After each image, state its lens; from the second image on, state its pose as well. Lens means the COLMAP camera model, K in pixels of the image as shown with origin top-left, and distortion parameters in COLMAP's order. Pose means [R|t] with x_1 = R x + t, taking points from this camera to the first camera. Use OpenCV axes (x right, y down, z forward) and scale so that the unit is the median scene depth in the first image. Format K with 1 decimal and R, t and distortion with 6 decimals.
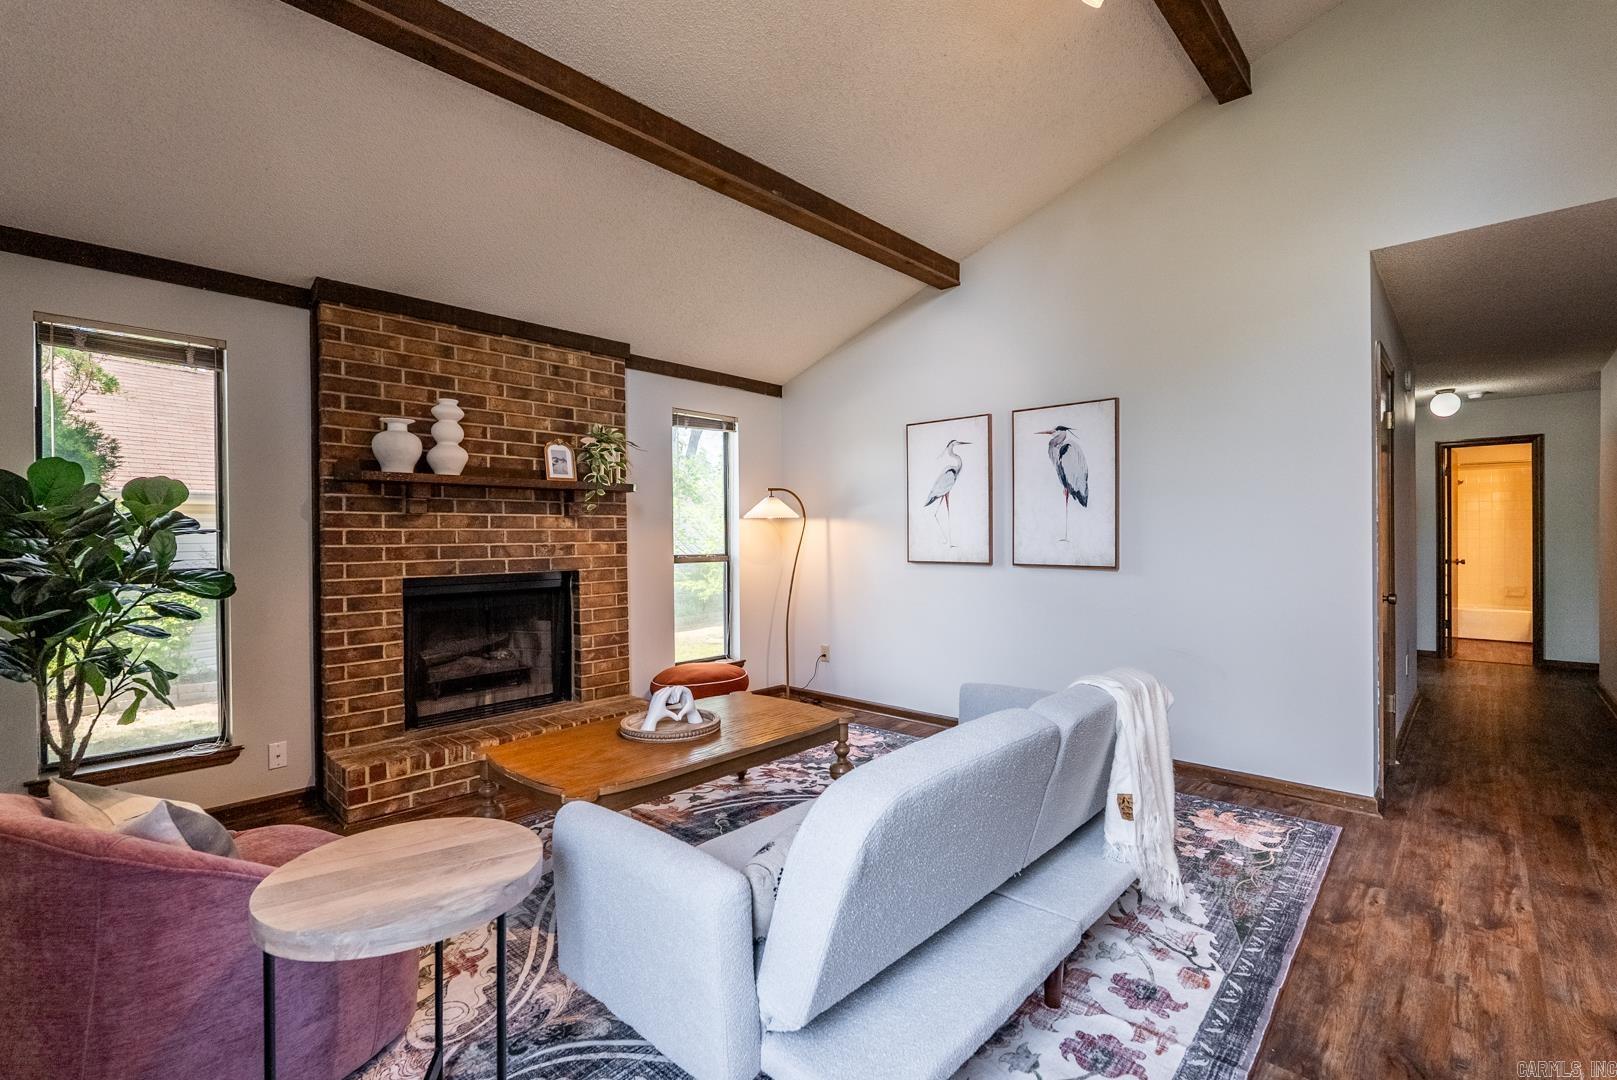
lens RADIAL K [[722.1, 0, 813.8], [0, 722.1, 540.7], [0, 0, 1]] dist [-0.011497, 0.001318]
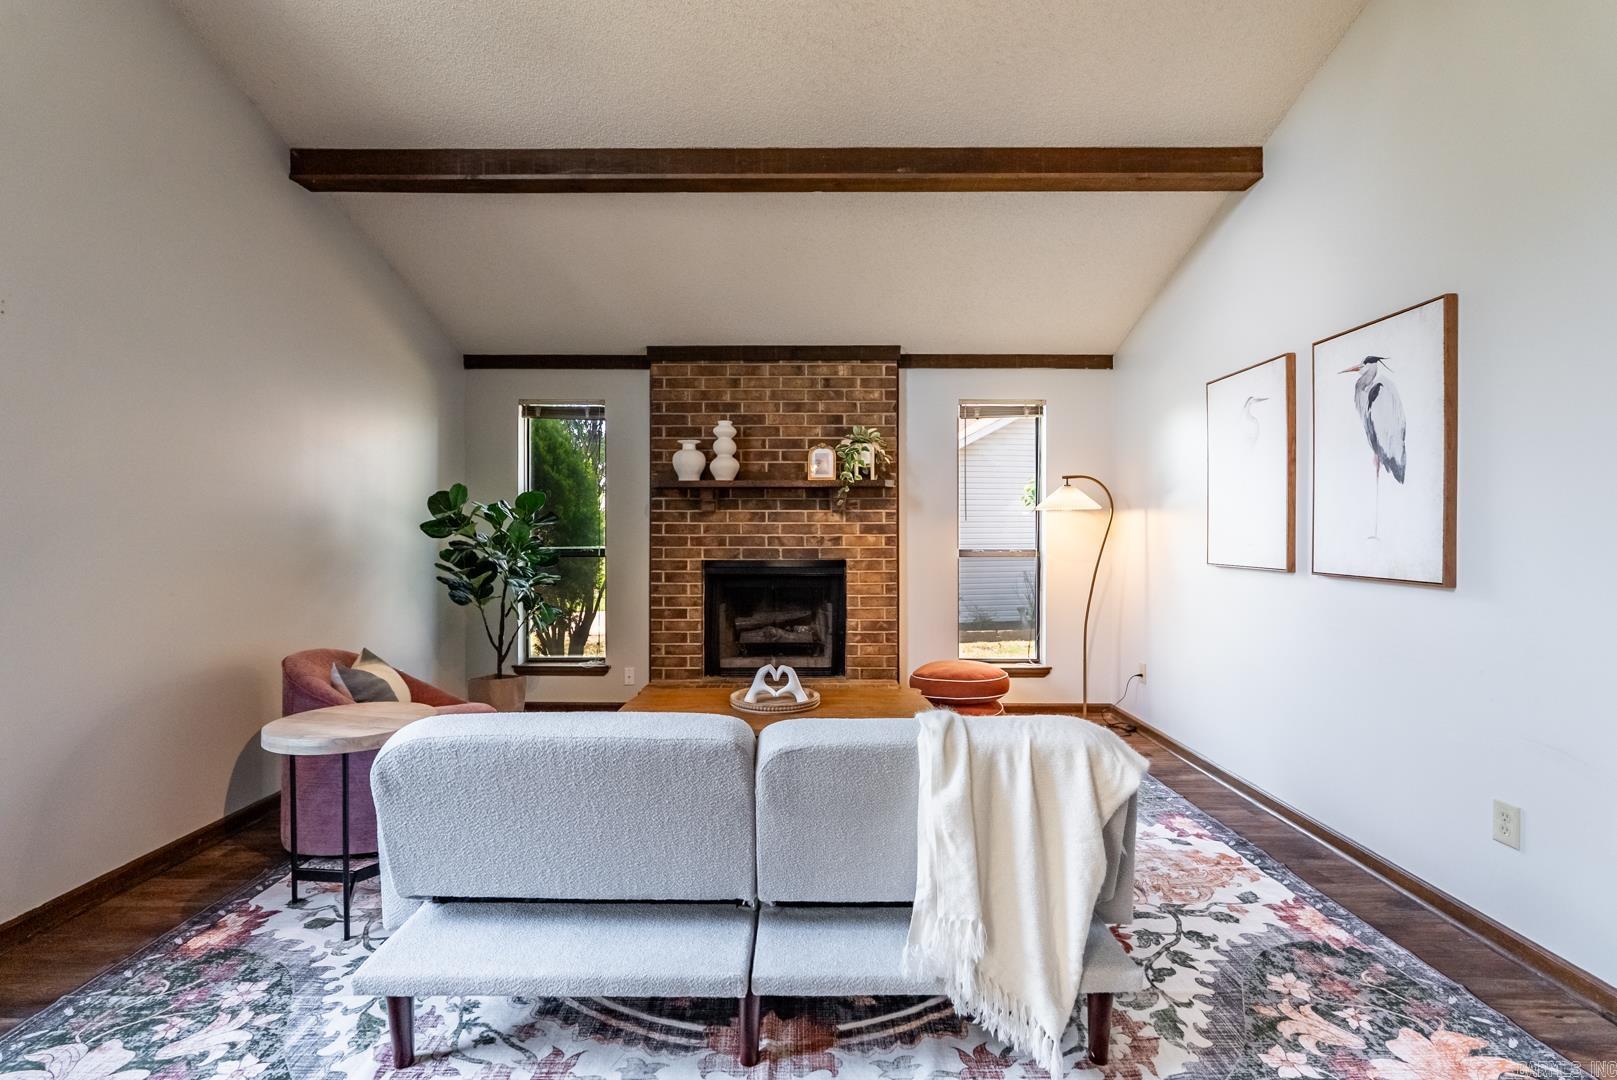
lens RADIAL K [[722.1, 0, 806.8], [0, 722.1, 540.1], [0, 0, 1]] dist [-0.011497, 0.001318]
pose [[0.677006, 0.013891, -0.735846, 0.488595], [-0.010378, 0.999903, 0.009327, 0.001025], [0.735904, 0.001322, 0.677085, 0.221256]]
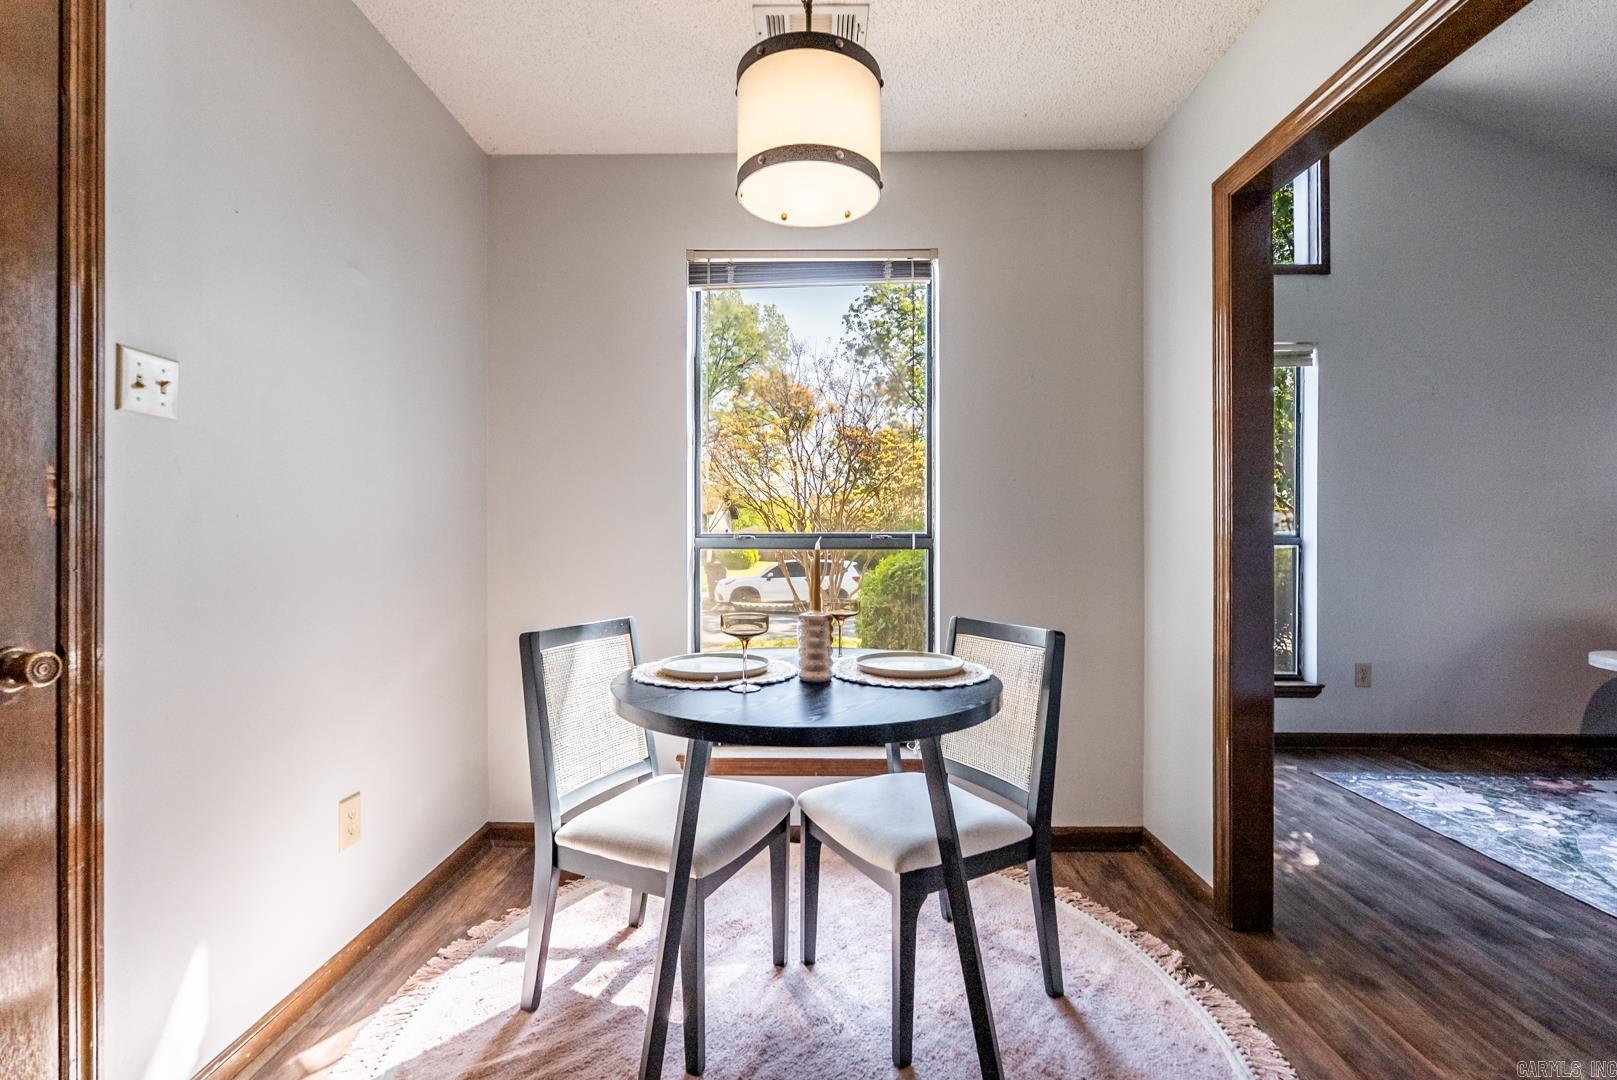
lens RADIAL K [[722.1, 0, 815.1], [0, 722.1, 531.9], [0, 0, 1]] dist [-0.011497, 0.001318]
pose [[-0.735830, 0.003759, -0.677156, 1.079496], [0.007187, 0.999972, -0.002259, 0.025865], [0.677128, -0.006529, -0.735836, 0.308580]]
